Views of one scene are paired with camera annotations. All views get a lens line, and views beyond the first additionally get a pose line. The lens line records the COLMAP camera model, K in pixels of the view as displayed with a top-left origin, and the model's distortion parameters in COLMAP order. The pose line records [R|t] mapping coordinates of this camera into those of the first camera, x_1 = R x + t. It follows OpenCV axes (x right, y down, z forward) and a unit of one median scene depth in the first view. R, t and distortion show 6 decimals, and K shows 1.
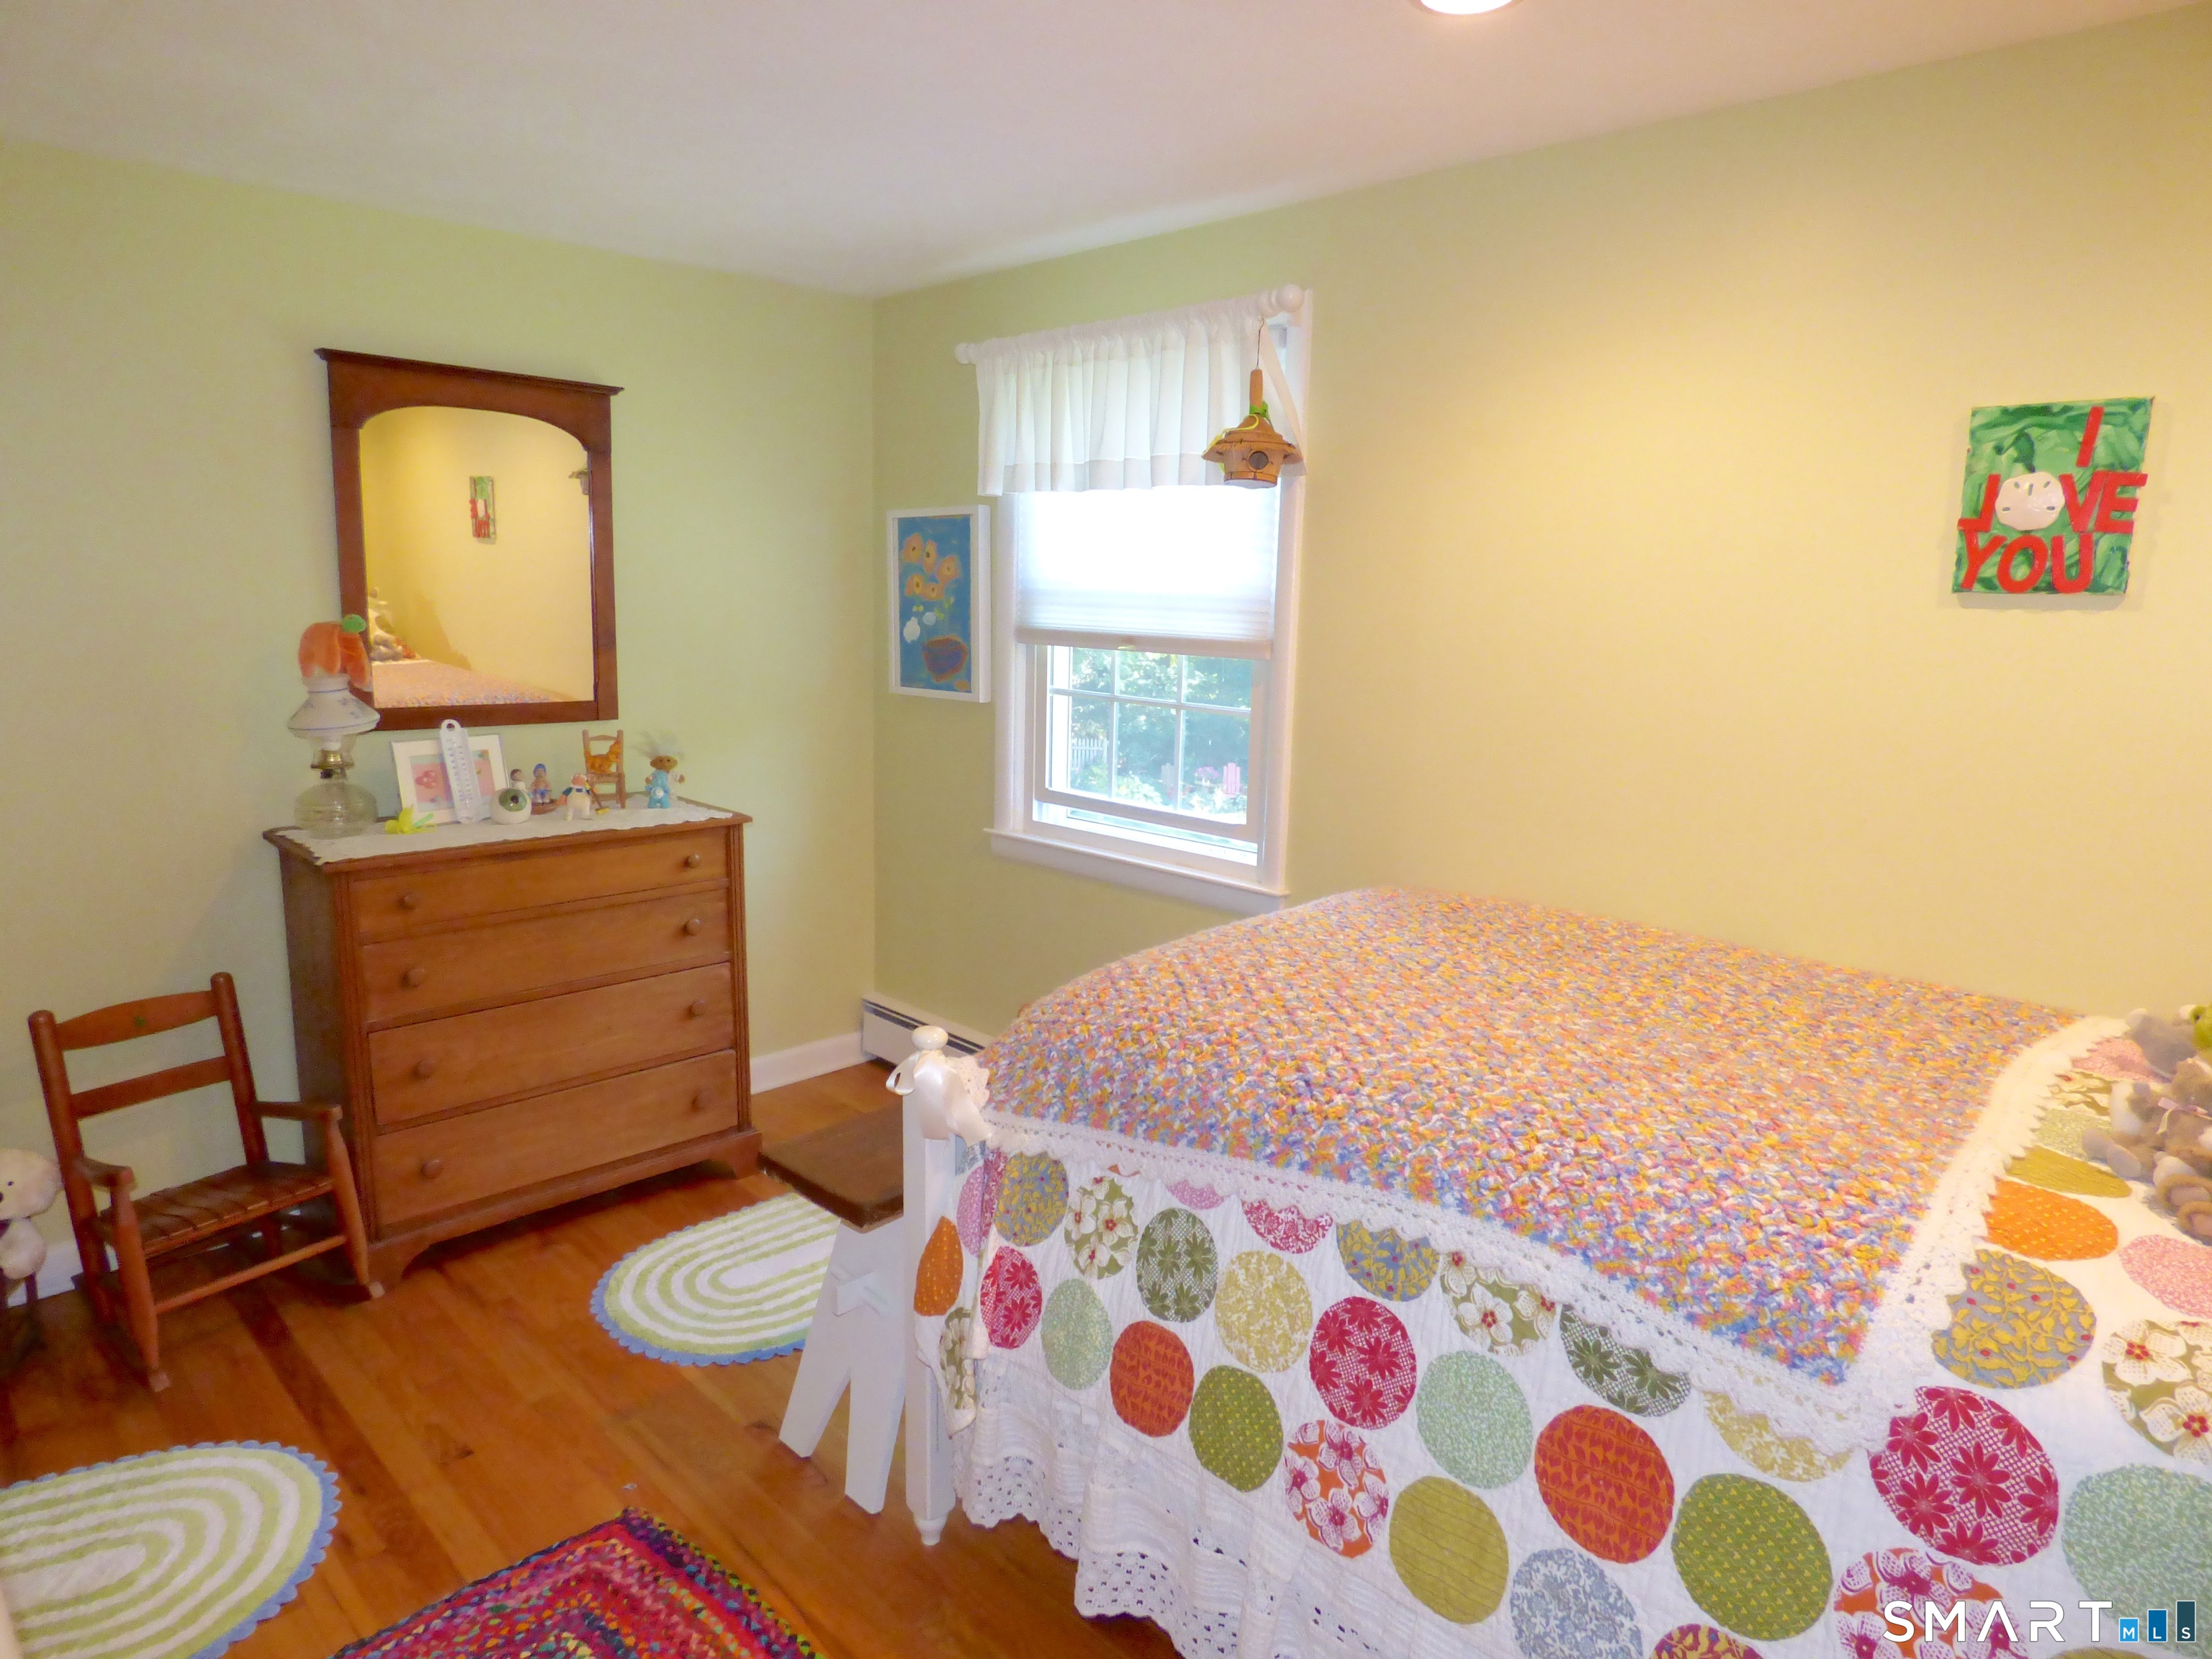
lens RADIAL K [[1311.4, 0, 1105.4], [0, 1311.4, 816.0], [0, 0, 1]] dist [0.003926, 0.000197]
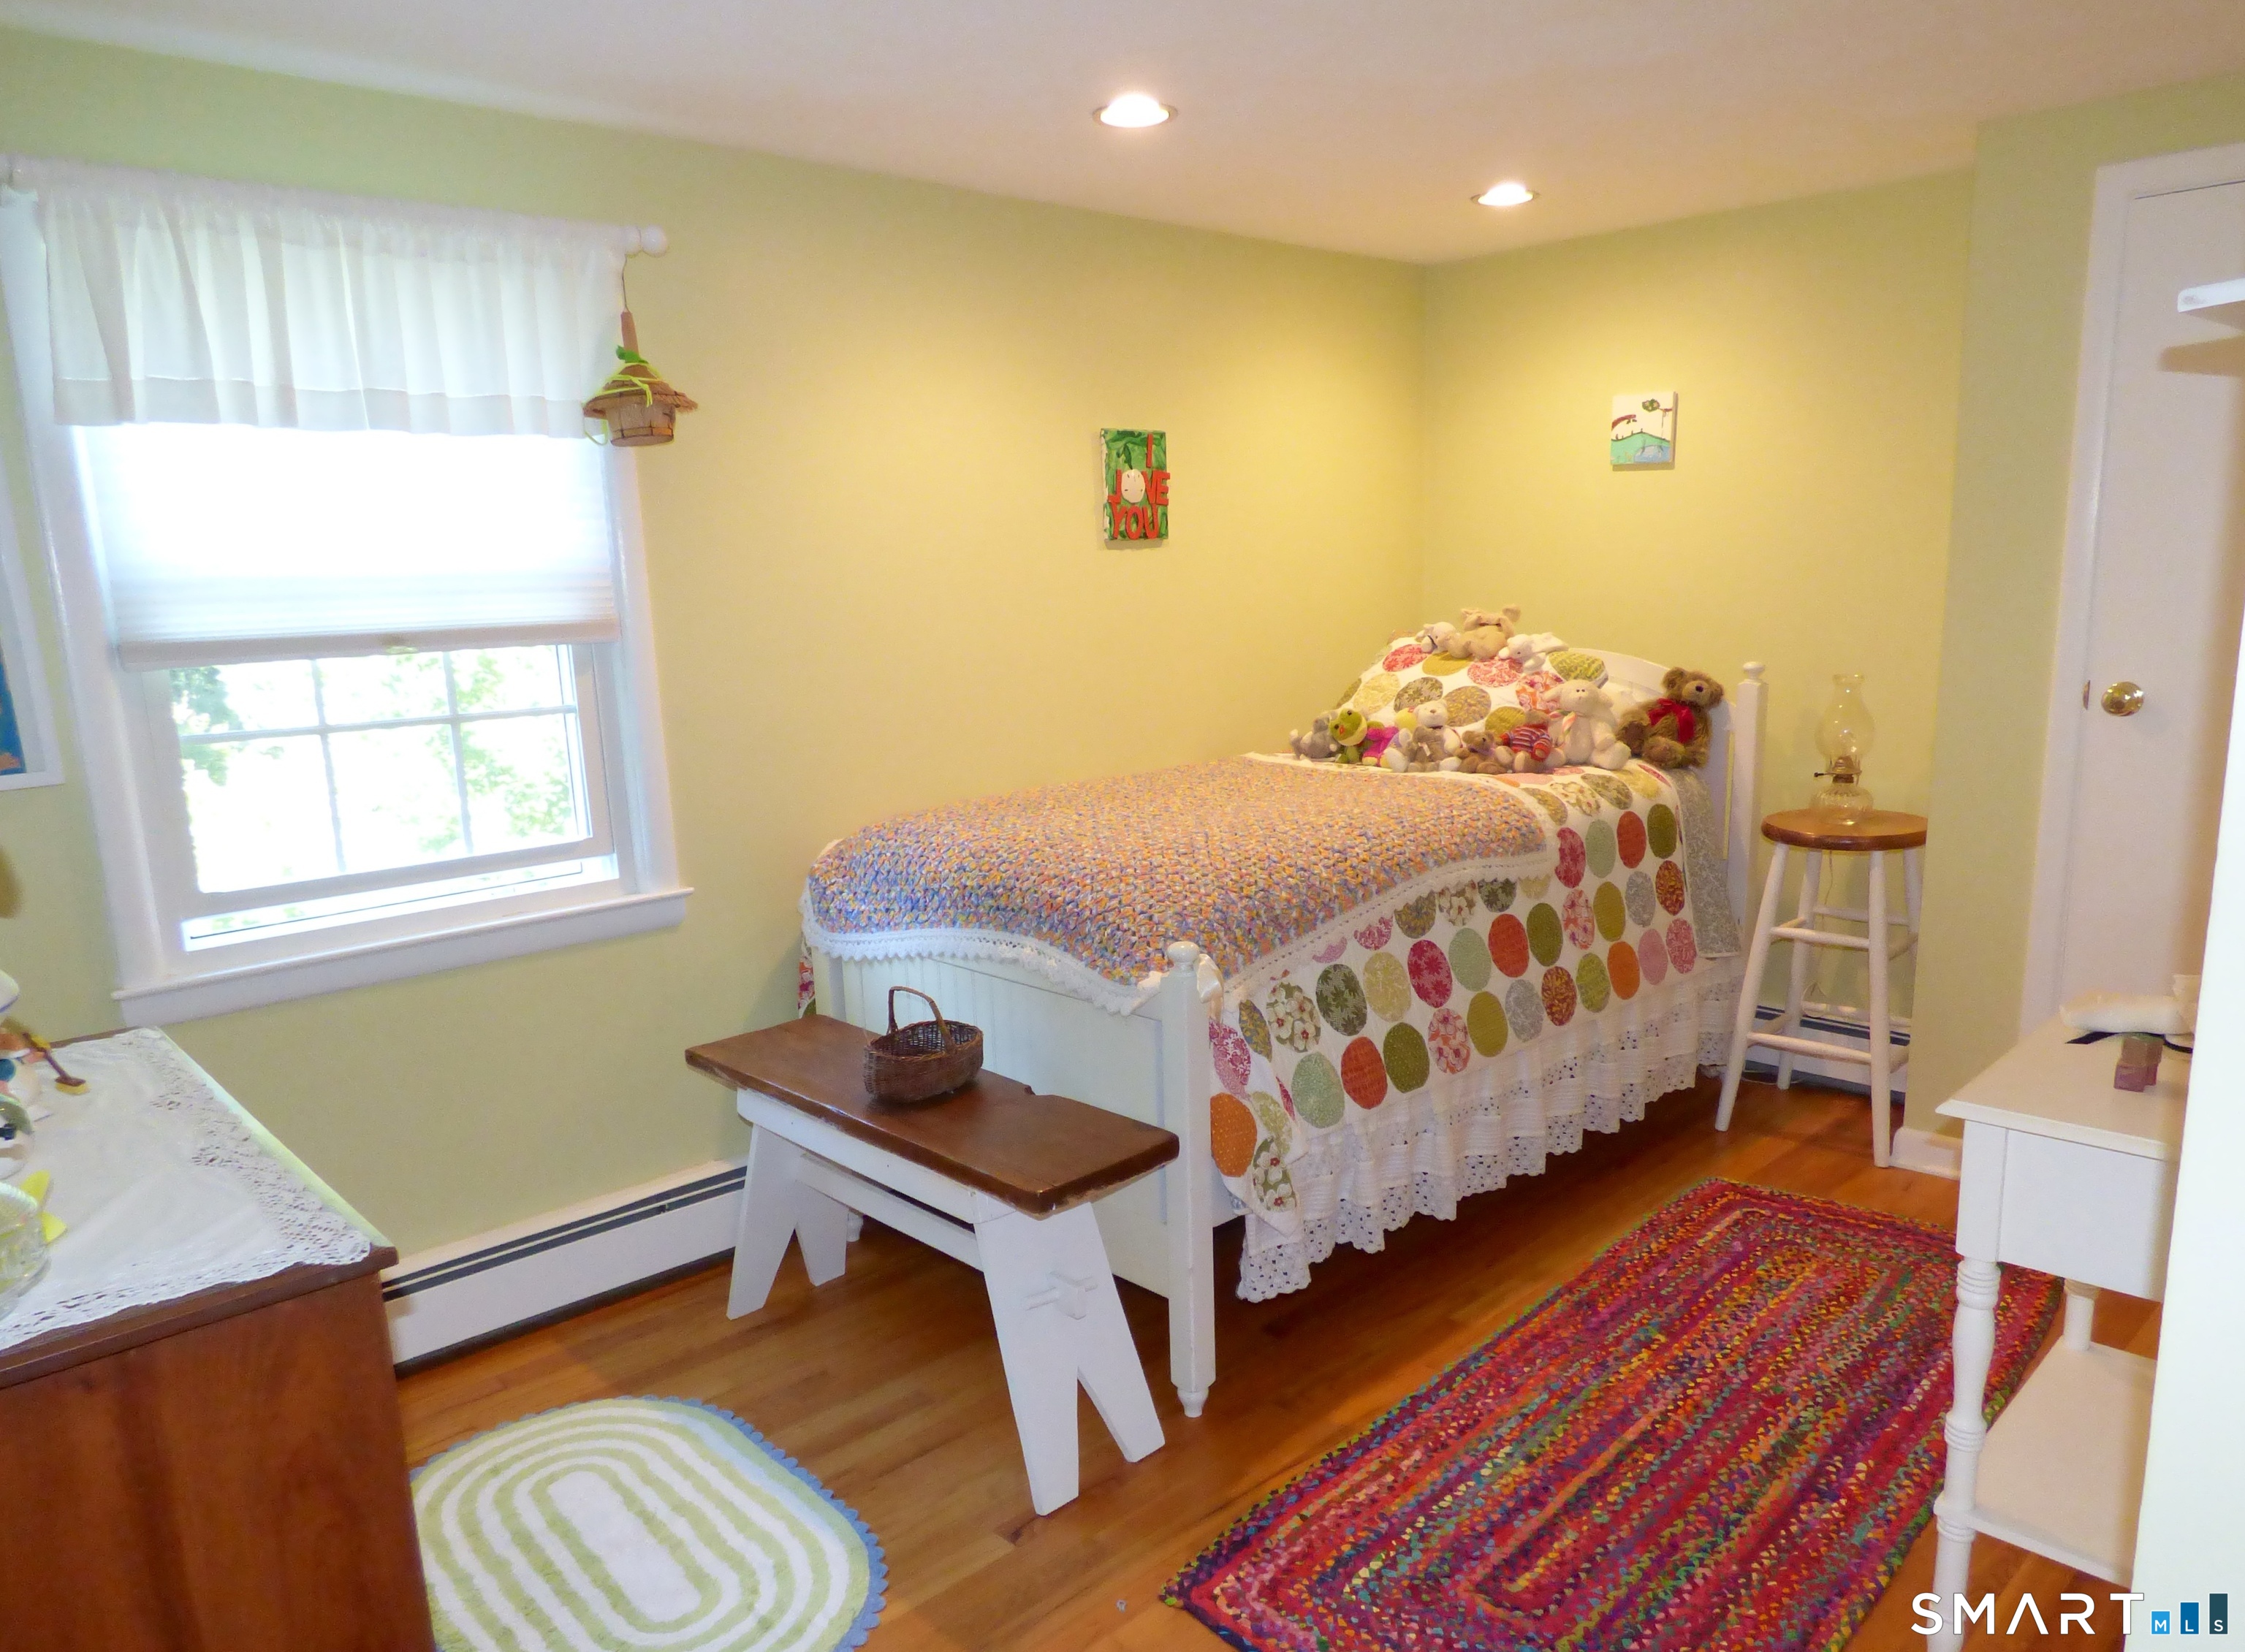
lens RADIAL K [[1541.9, 0, 1125.5], [0, 1541.9, 855.6], [0, 0, 1]] dist [0.004122, 0.000589]
pose [[0.040424, -0.217870, 0.975140, -1.617477], [0.201167, 0.957729, 0.205641, -0.220007], [-0.978723, 0.187853, 0.082543, 1.069080]]
